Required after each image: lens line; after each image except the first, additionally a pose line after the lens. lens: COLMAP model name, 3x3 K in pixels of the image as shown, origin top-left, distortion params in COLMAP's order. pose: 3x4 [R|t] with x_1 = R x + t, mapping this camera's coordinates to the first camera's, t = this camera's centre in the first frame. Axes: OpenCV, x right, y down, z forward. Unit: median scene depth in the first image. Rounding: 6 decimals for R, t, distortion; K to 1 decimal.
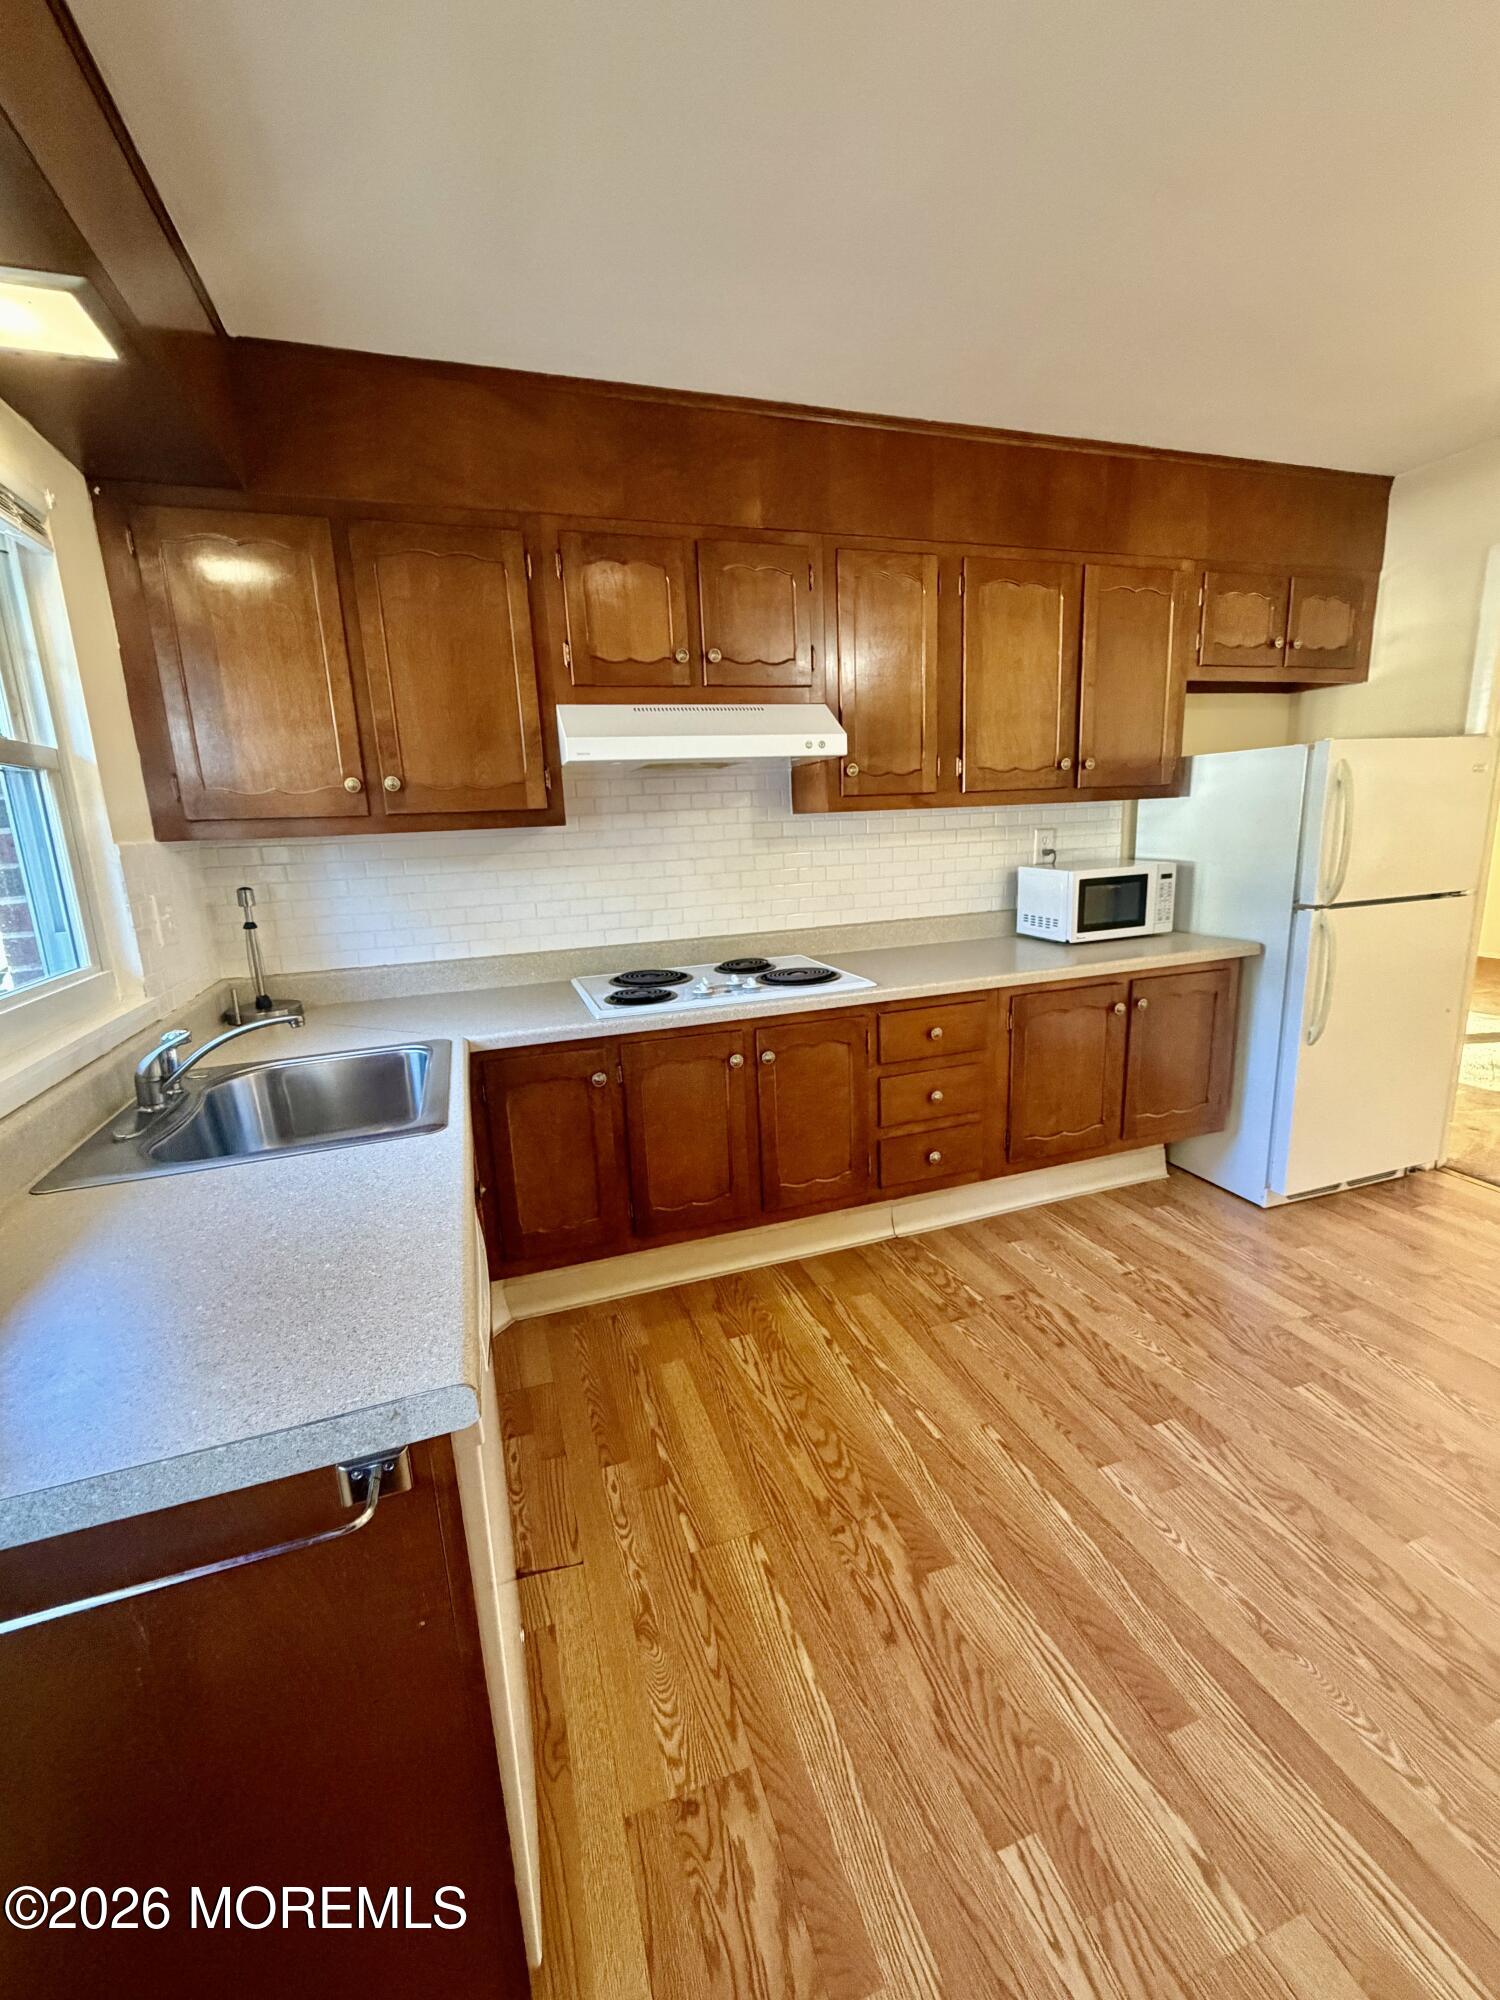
lens RADIAL K [[827.2, 0, 746.6], [0, 827.2, 998.4], [0, 0, 1]] dist [0.001186, -0.000801]
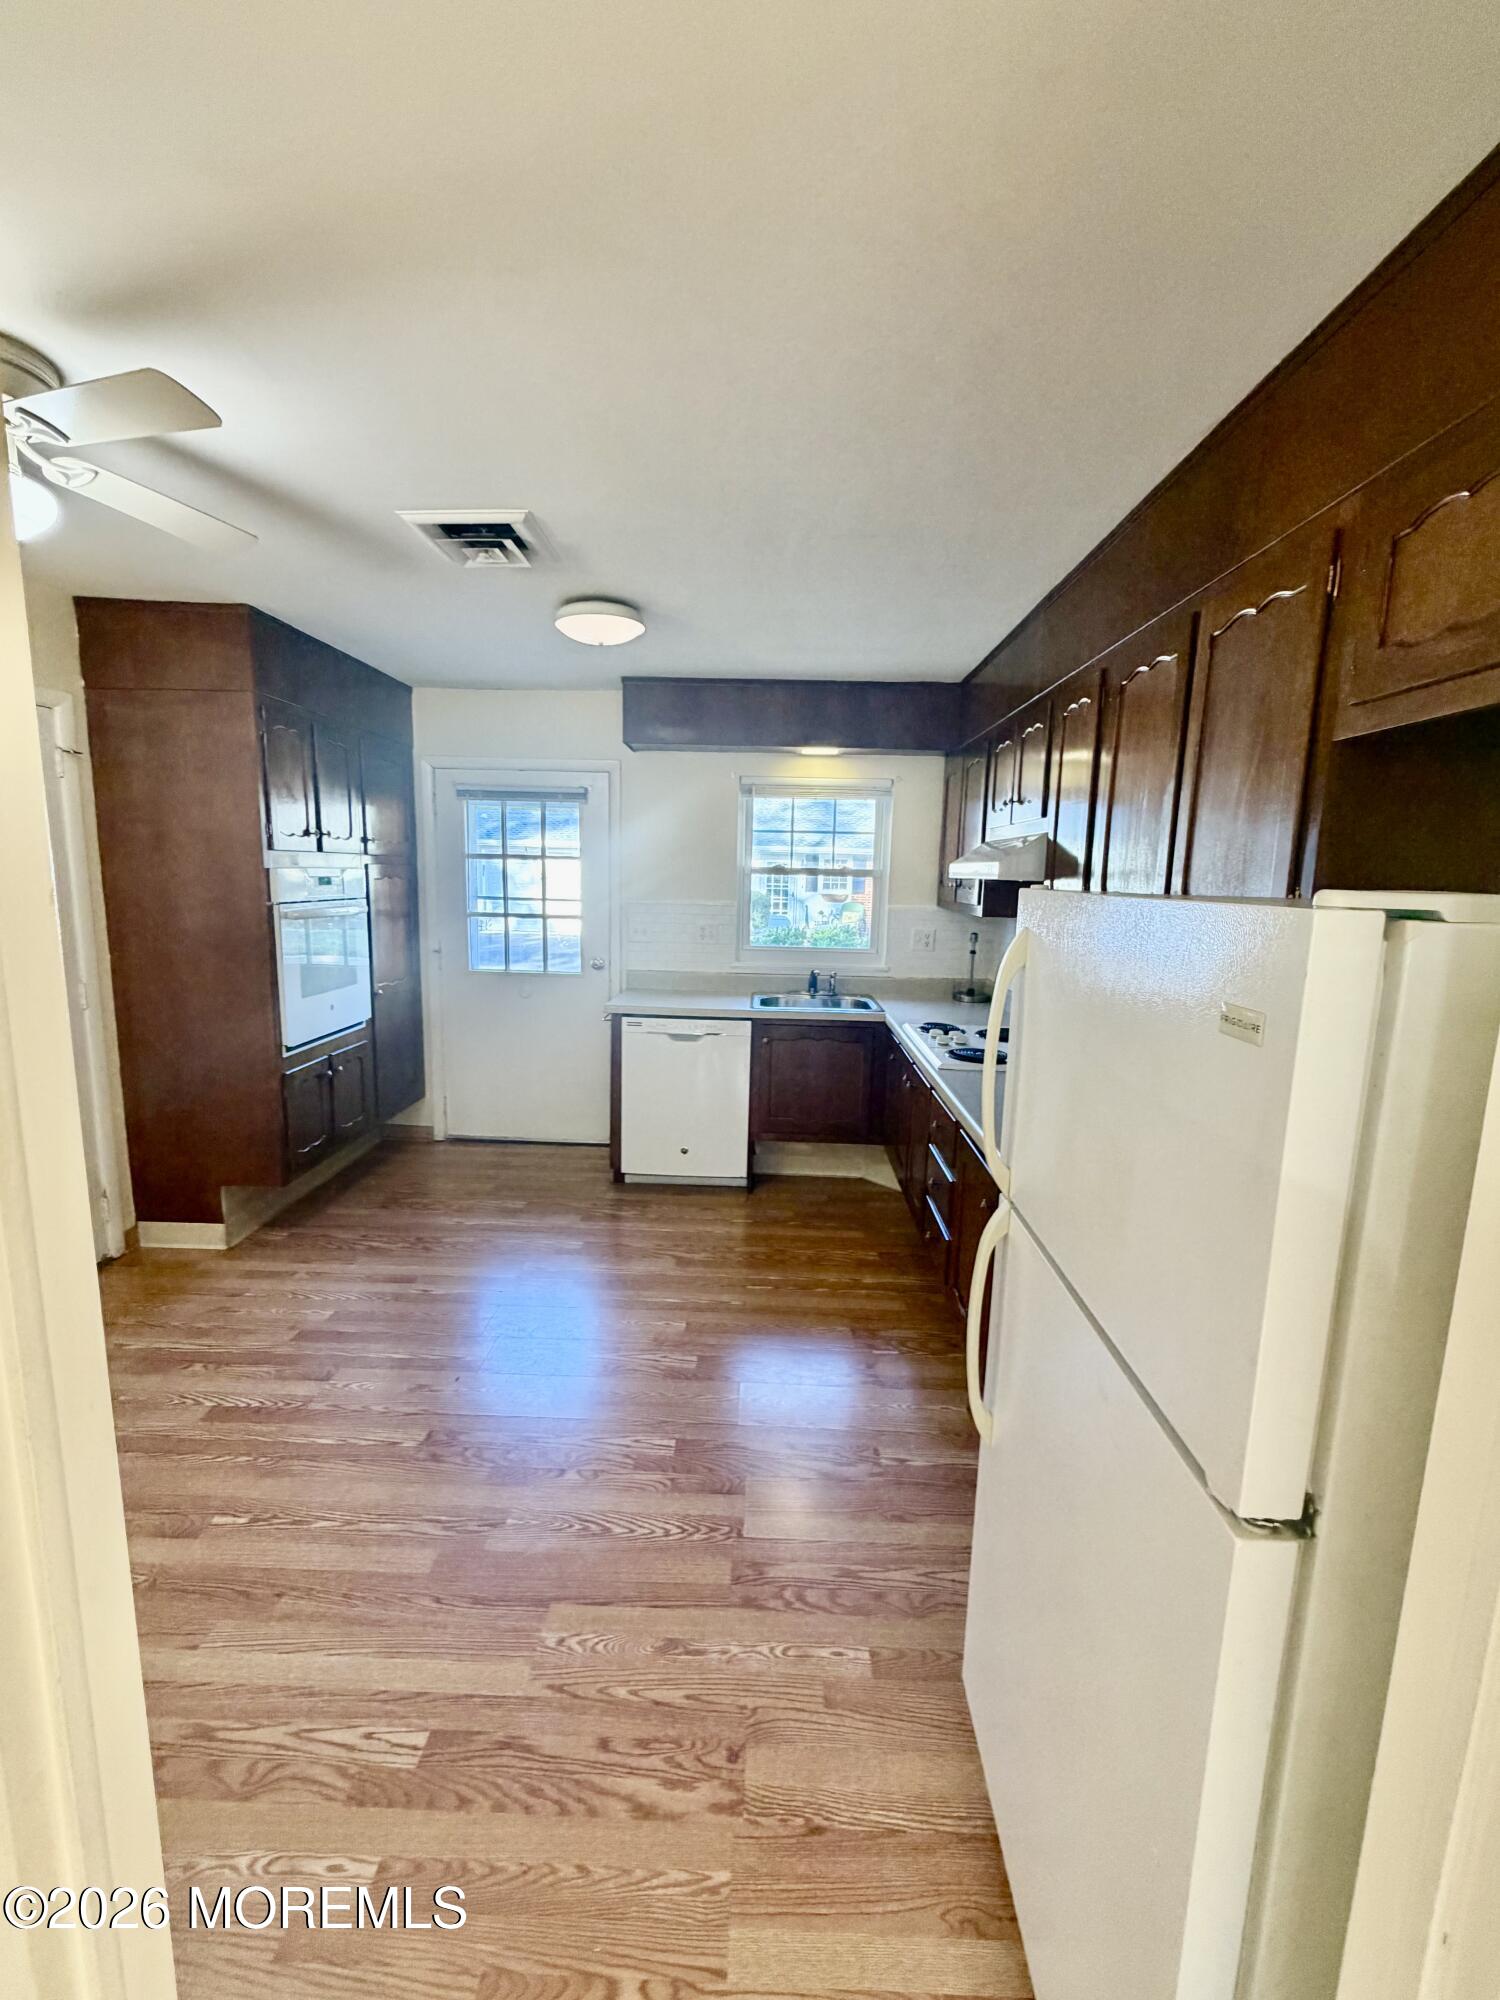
lens RADIAL K [[827.2, 0, 764.1], [0, 827.2, 997.8], [0, 0, 1]] dist [0.001186, -0.000801]
pose [[-0.331326, 0.179321, -0.926319, 1.302258], [-0.211812, 0.942578, 0.258229, -0.360916], [0.919434, 0.281764, -0.274318, 1.035697]]
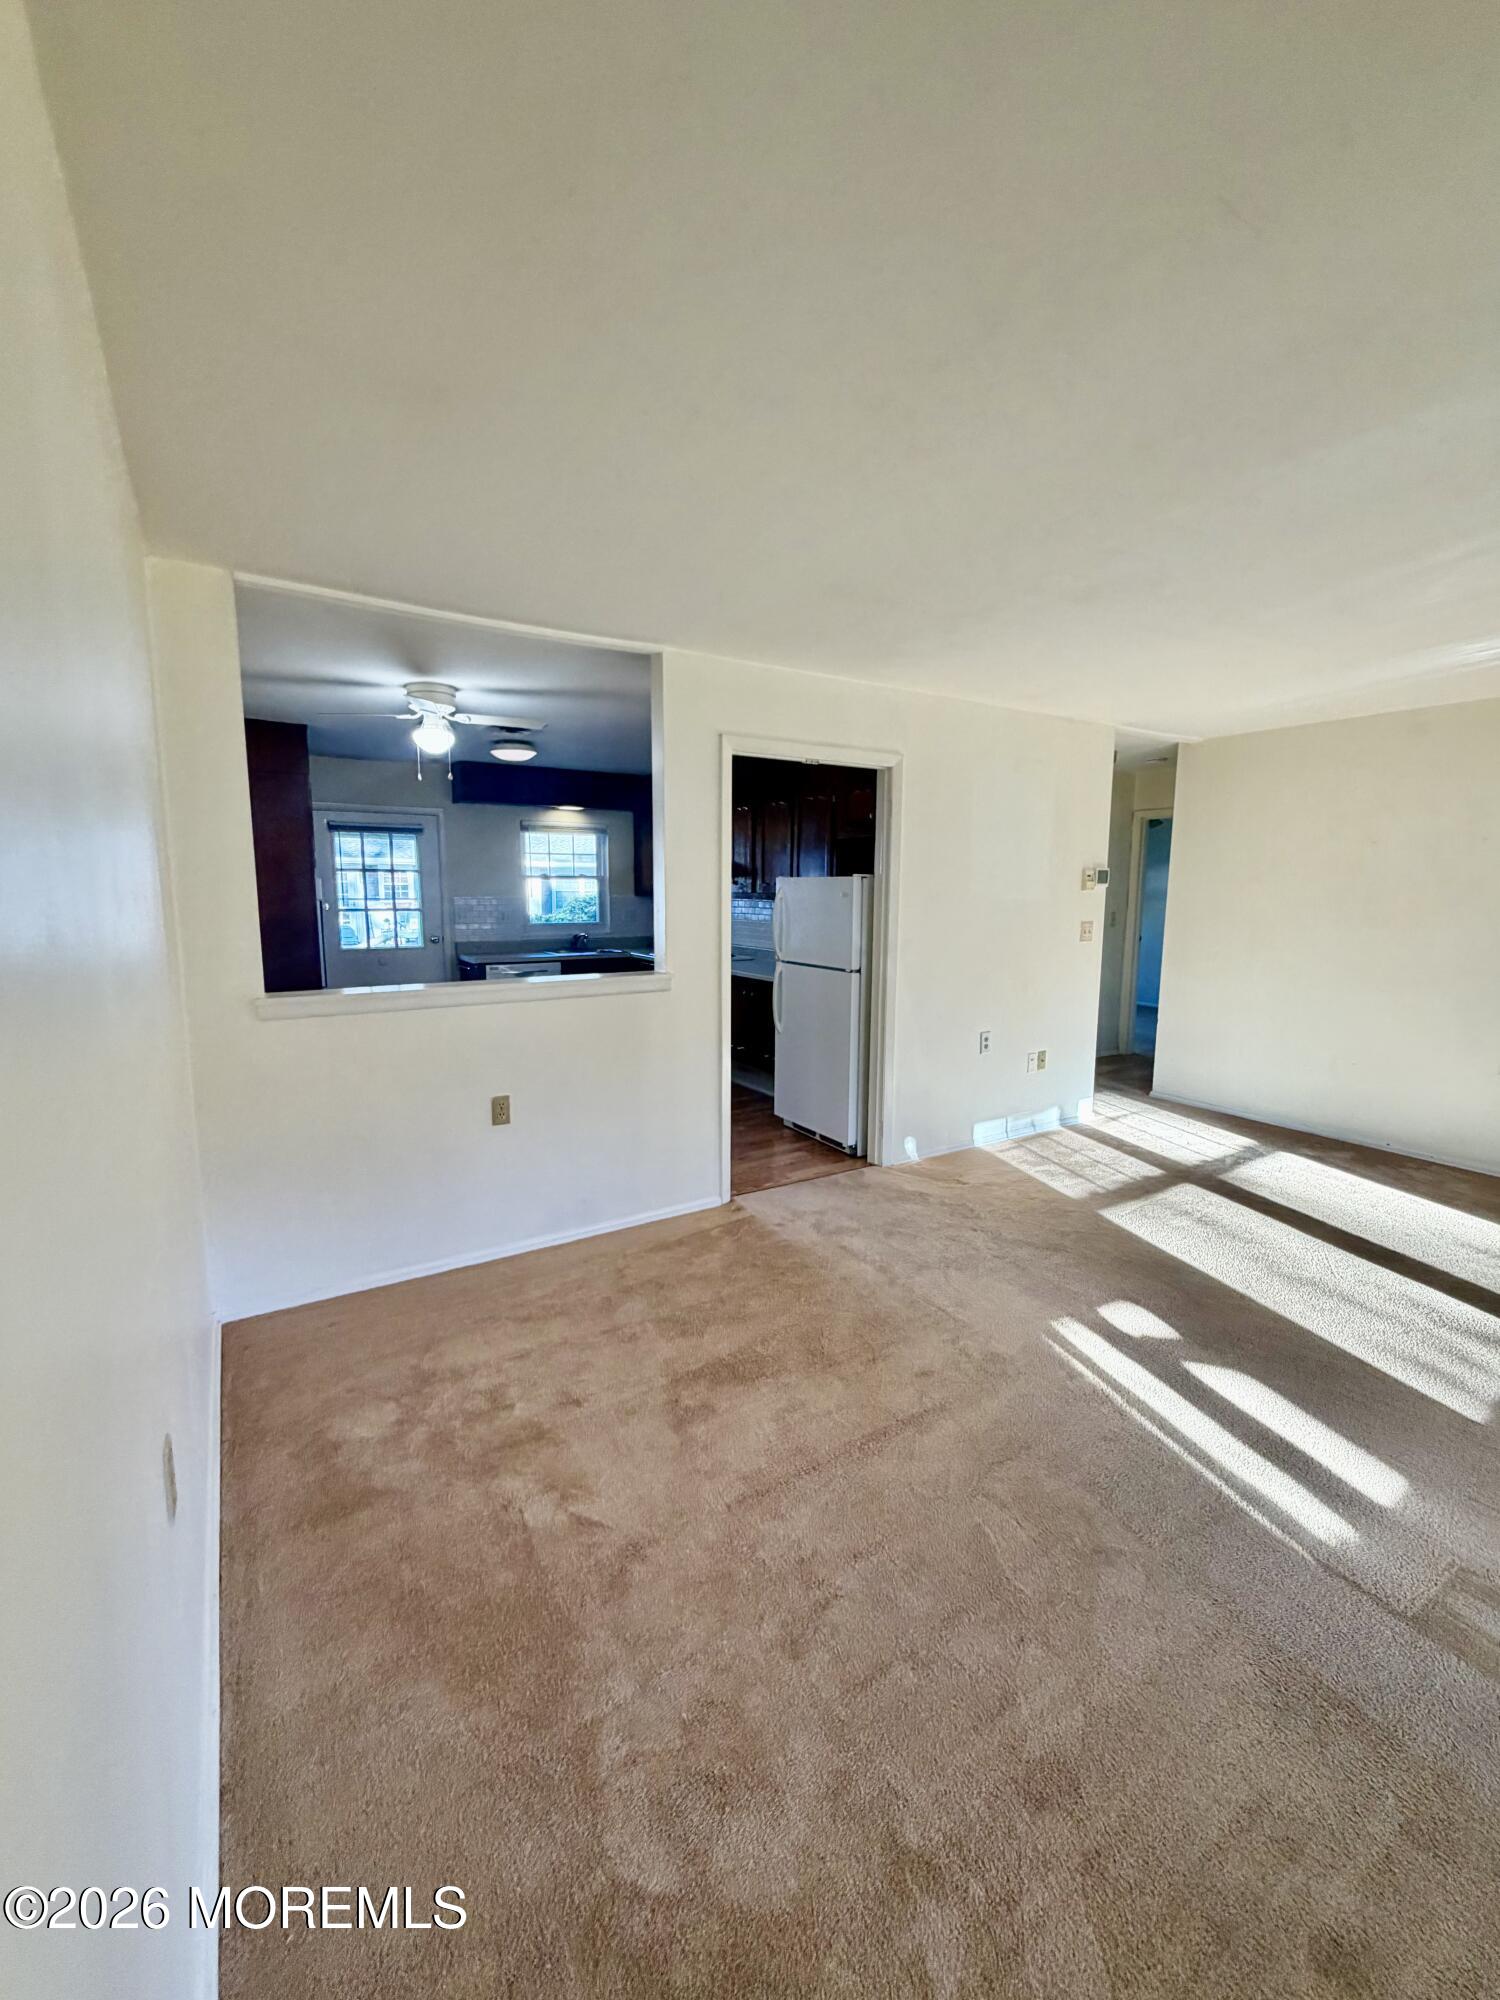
lens RADIAL K [[827.2, 0, 753.3], [0, 827.2, 998.2], [0, 0, 1]] dist [0.001186, -0.000801]
pose [[0.241218, 0.174538, -0.954647, 2.936284], [-0.226031, 0.966745, 0.119637, -0.254188], [0.943782, 0.186922, 0.272647, 0.379193]]
